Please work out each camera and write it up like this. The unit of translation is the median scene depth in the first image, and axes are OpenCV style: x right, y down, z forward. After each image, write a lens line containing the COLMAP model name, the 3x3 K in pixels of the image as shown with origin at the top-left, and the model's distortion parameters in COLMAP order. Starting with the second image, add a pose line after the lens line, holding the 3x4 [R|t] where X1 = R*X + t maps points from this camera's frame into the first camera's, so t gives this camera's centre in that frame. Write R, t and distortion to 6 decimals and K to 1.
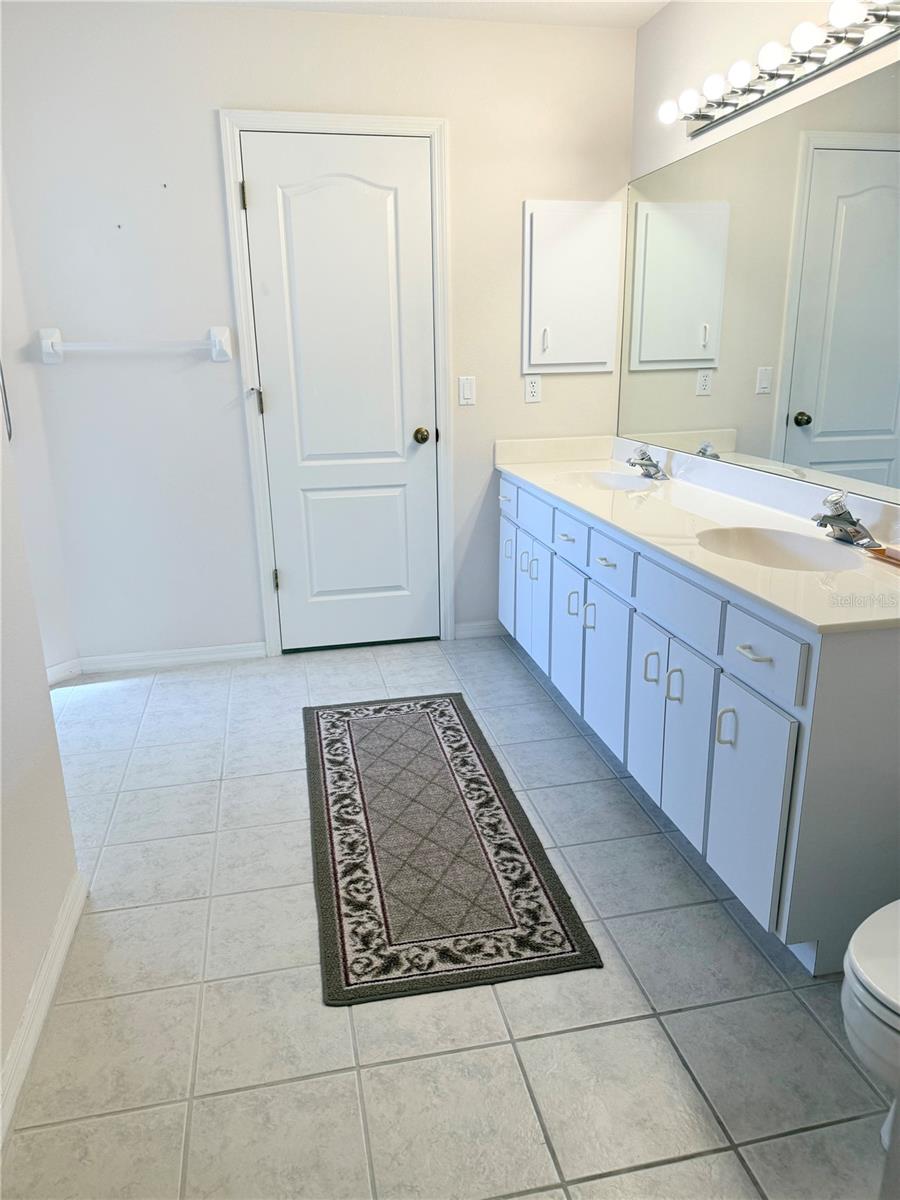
lens RADIAL K [[839.7, 0, 446.7], [0, 839.7, 608.6], [0, 0, 1]] dist [0.063596, -0.009727]
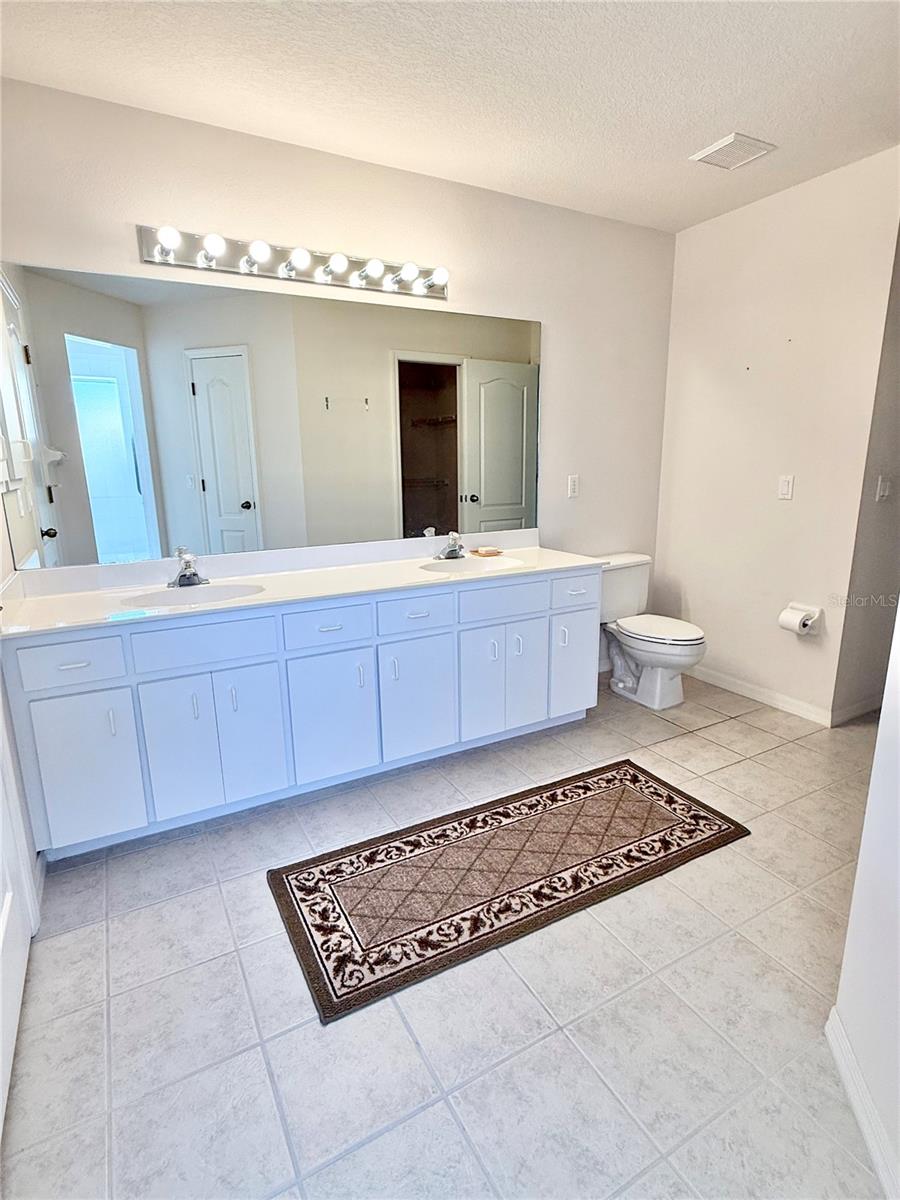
lens RADIAL K [[610.5, 0, 447.5], [0, 610.5, 593.9], [0, 0, 1]] dist [0.003167, -0.000974]
pose [[-0.300146, -0.176569, 0.937409, -0.712366], [0.302922, 0.914207, 0.269190, -0.330865], [-0.904517, 0.364758, -0.220909, 1.153114]]
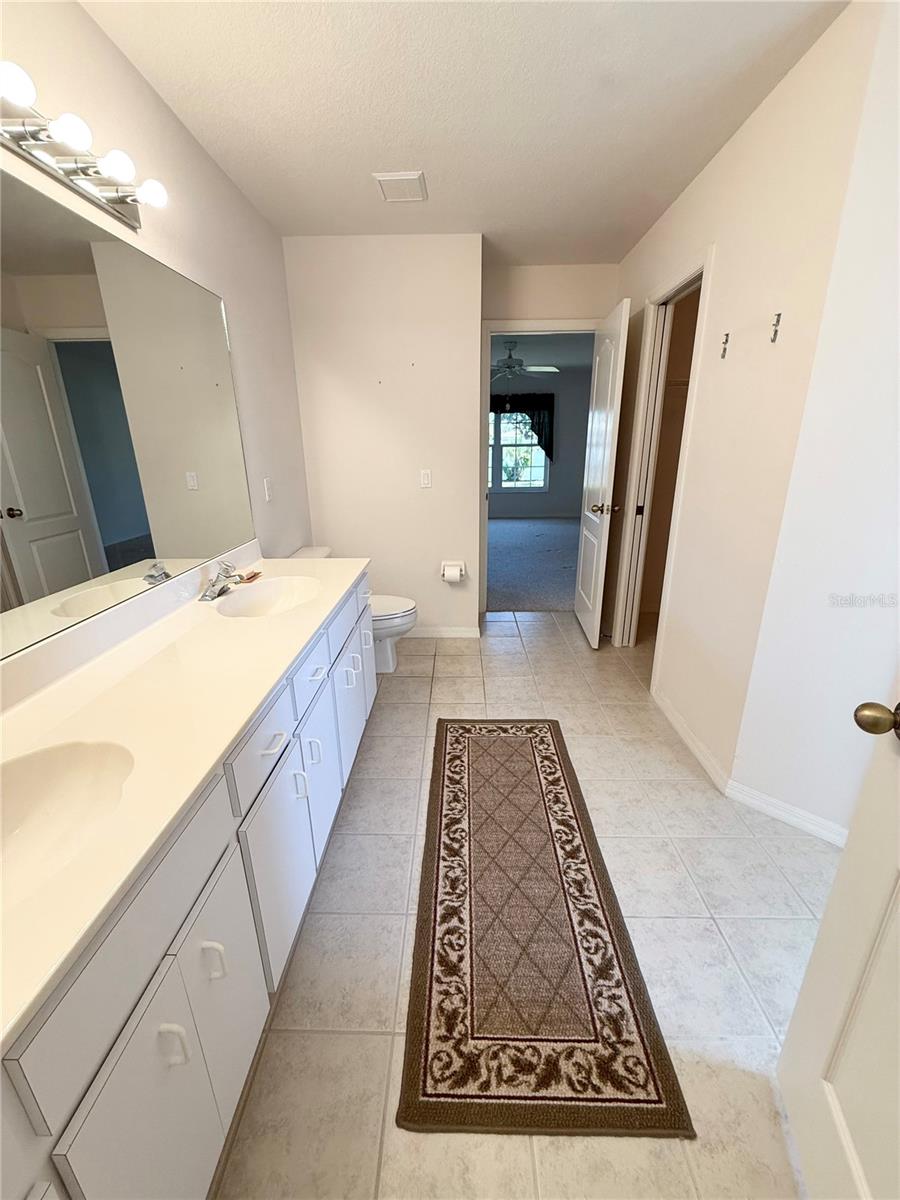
lens RADIAL K [[480.0, 0, 454.2], [0, 480.0, 592.9], [0, 0, 1]] dist [0.002522, -0.000786]
pose [[-0.976595, -0.028484, 0.213193, -0.097230], [0.098009, 0.823376, 0.558970, -0.448705], [-0.191460, 0.566782, -0.801313, 1.377829]]
